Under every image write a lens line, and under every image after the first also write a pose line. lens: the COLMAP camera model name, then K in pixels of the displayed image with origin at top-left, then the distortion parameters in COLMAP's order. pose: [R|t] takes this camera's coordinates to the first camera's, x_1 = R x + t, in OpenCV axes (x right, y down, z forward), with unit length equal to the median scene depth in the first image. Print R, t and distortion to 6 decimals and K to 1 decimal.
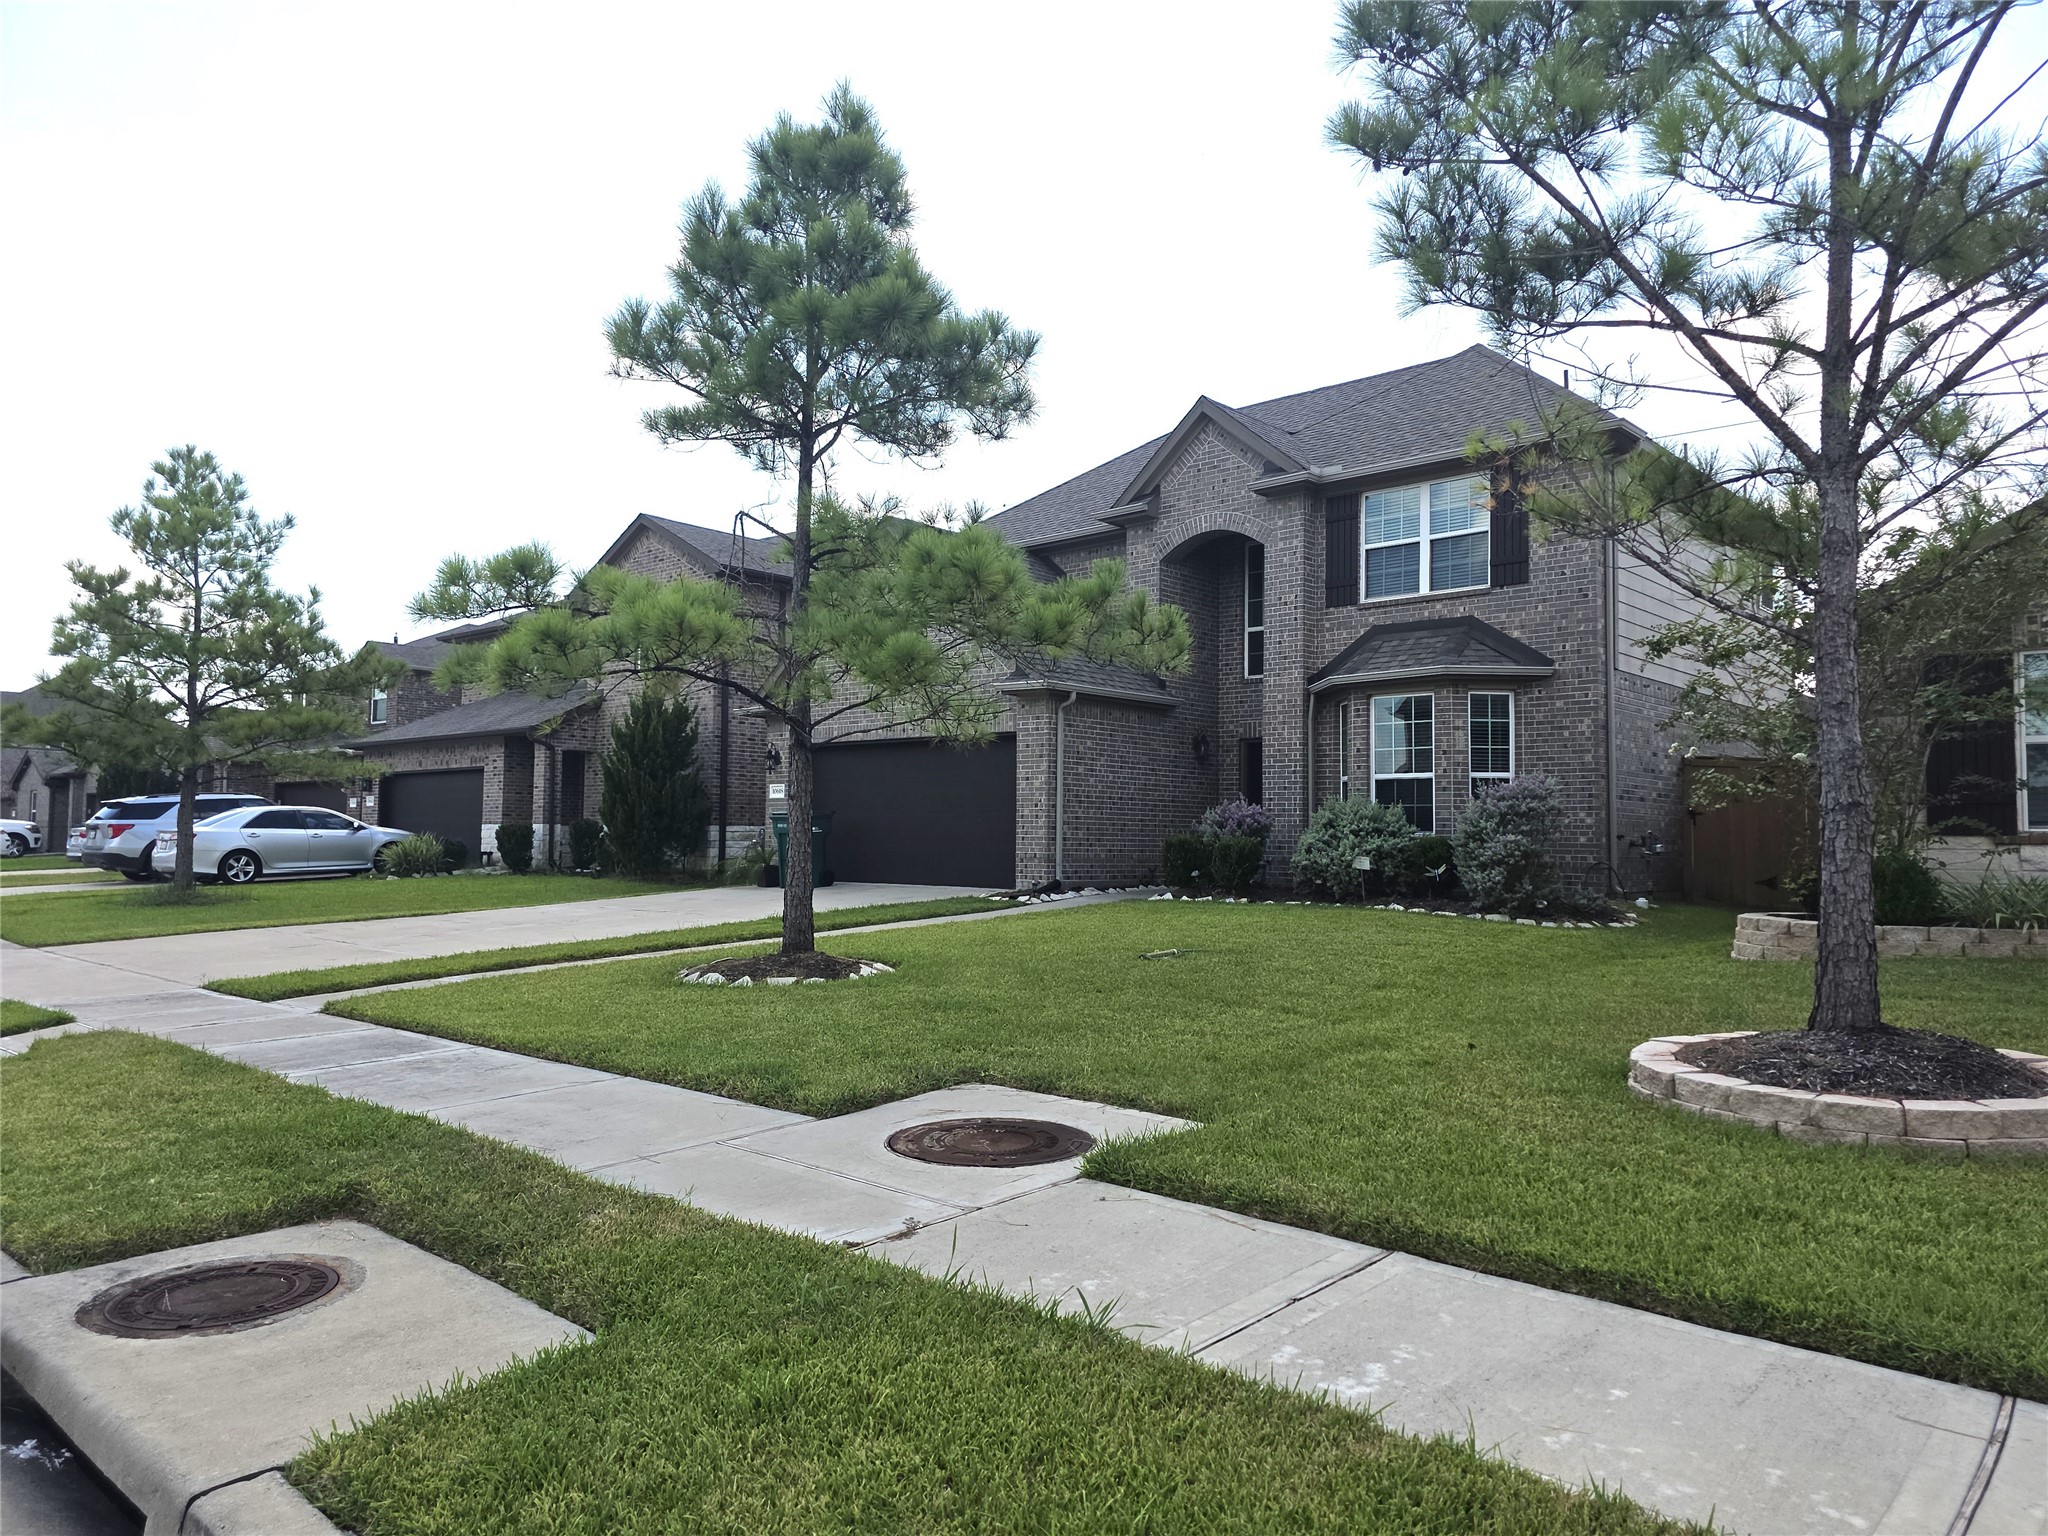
lens RADIAL K [[1373.6, 0, 1024.0], [0, 1373.6, 768.0], [0, 0, 1]] dist [-0.104538, -0.000162]
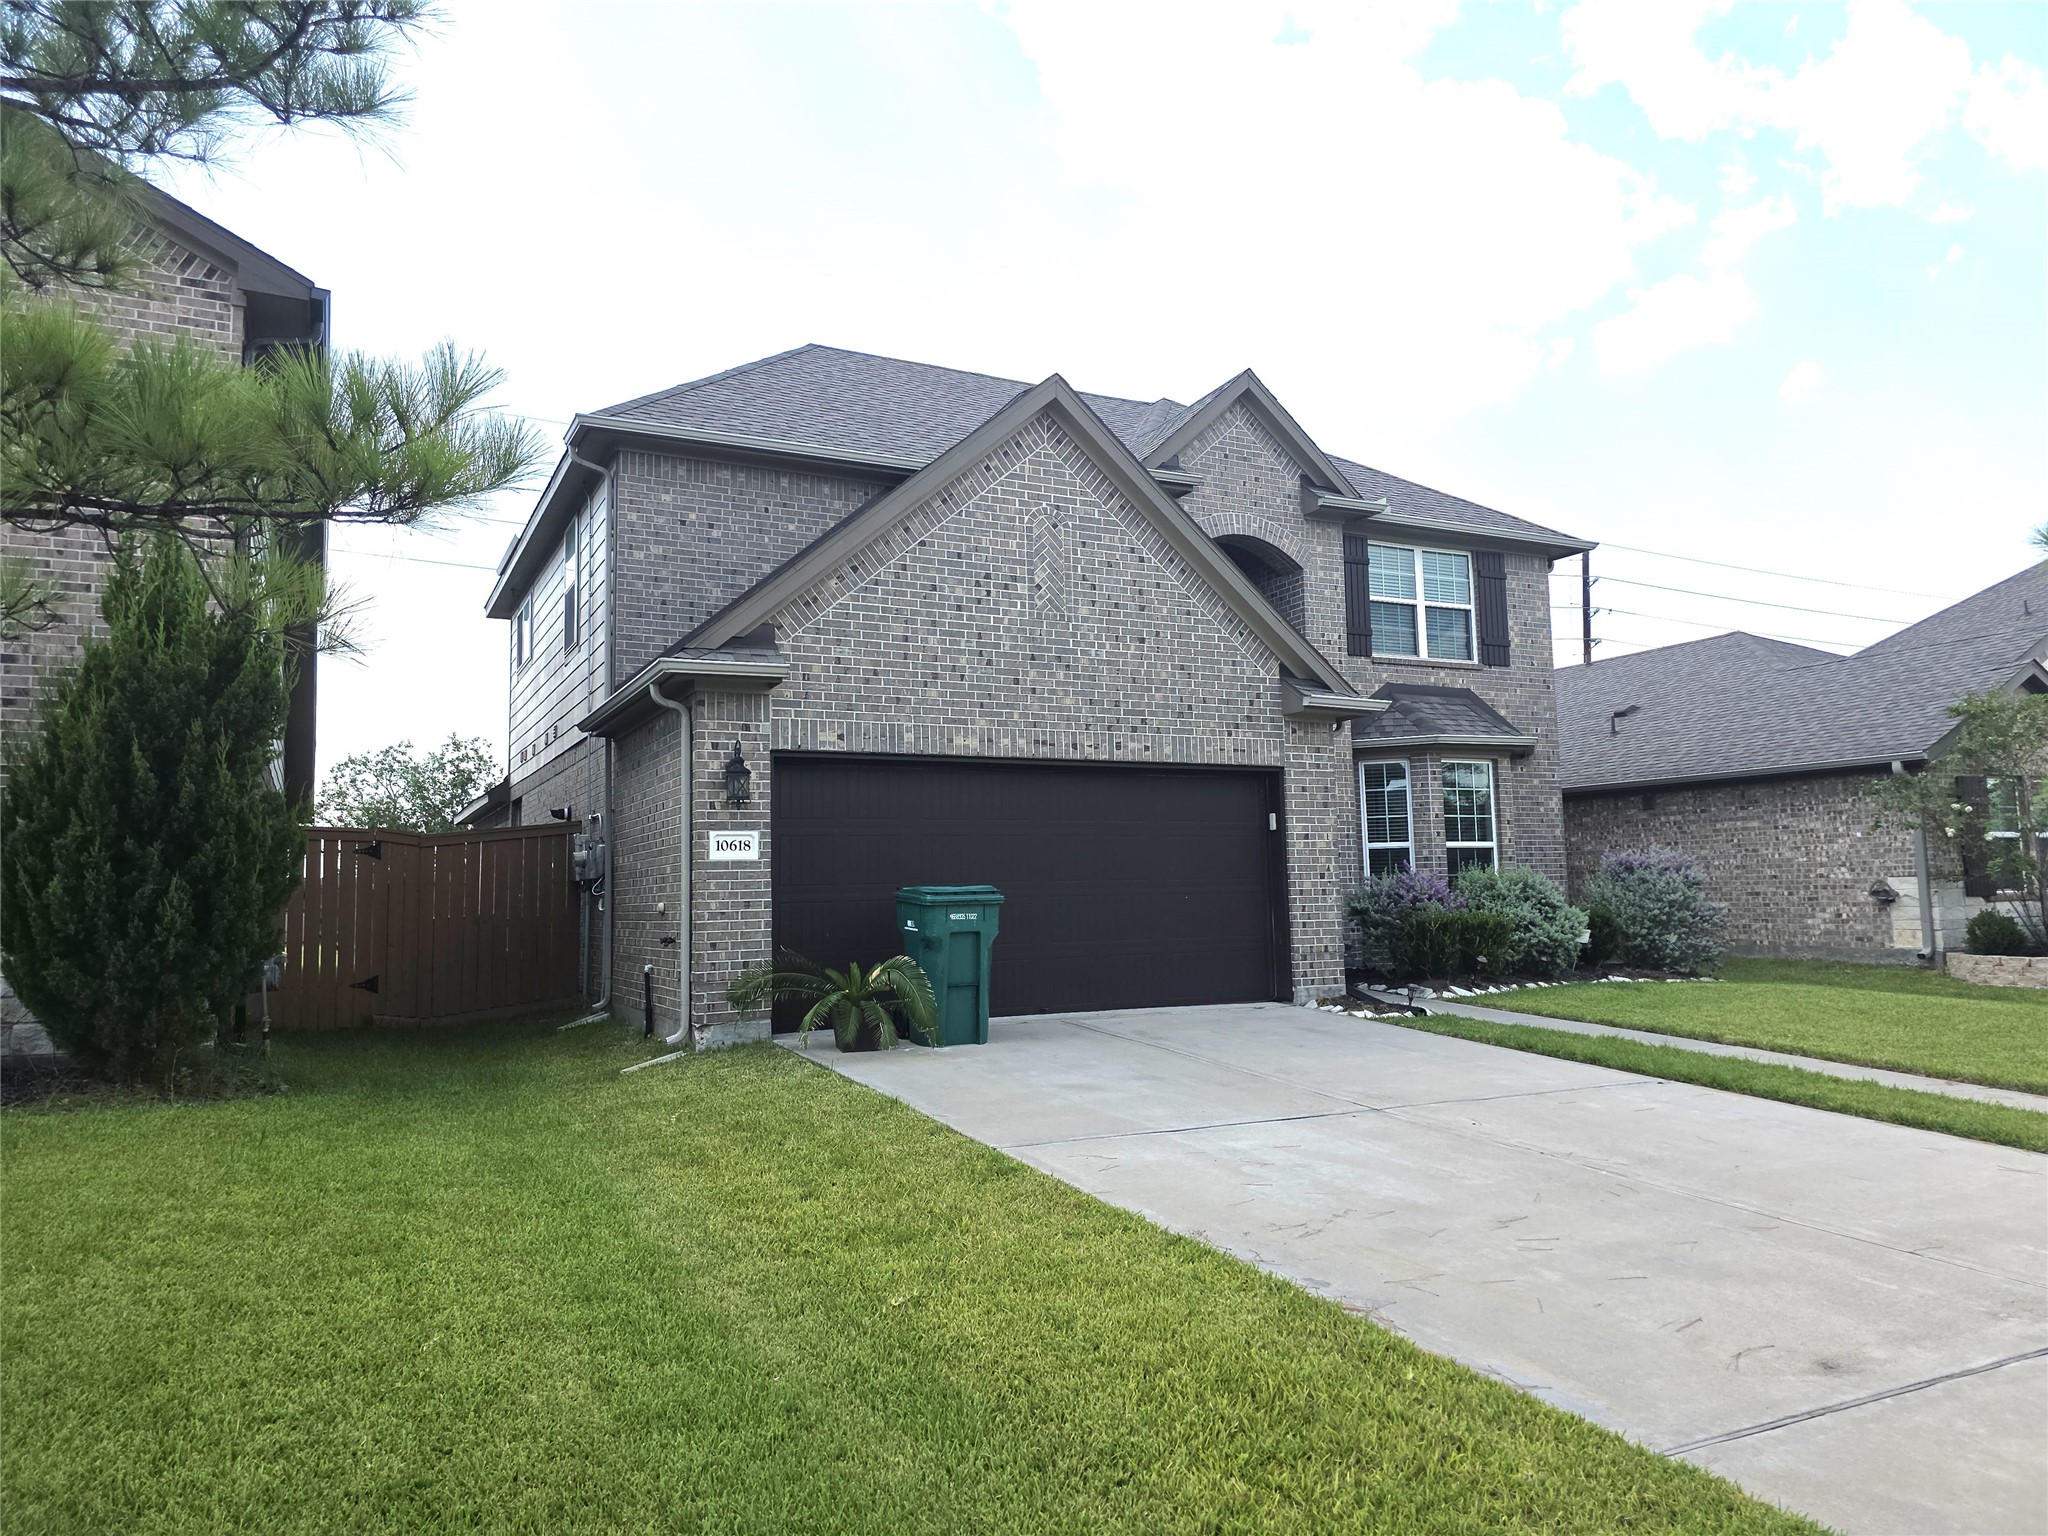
lens RADIAL K [[1373.6, 0, 1024.0], [0, 1373.6, 768.0], [0, 0, 1]] dist [-0.104538, -0.000162]
pose [[0.367963, 0.075670, 0.926756, -0.707865], [-0.021054, 0.997106, -0.073055, 0.027529], [-0.929602, 0.007370, 0.368492, 0.901690]]
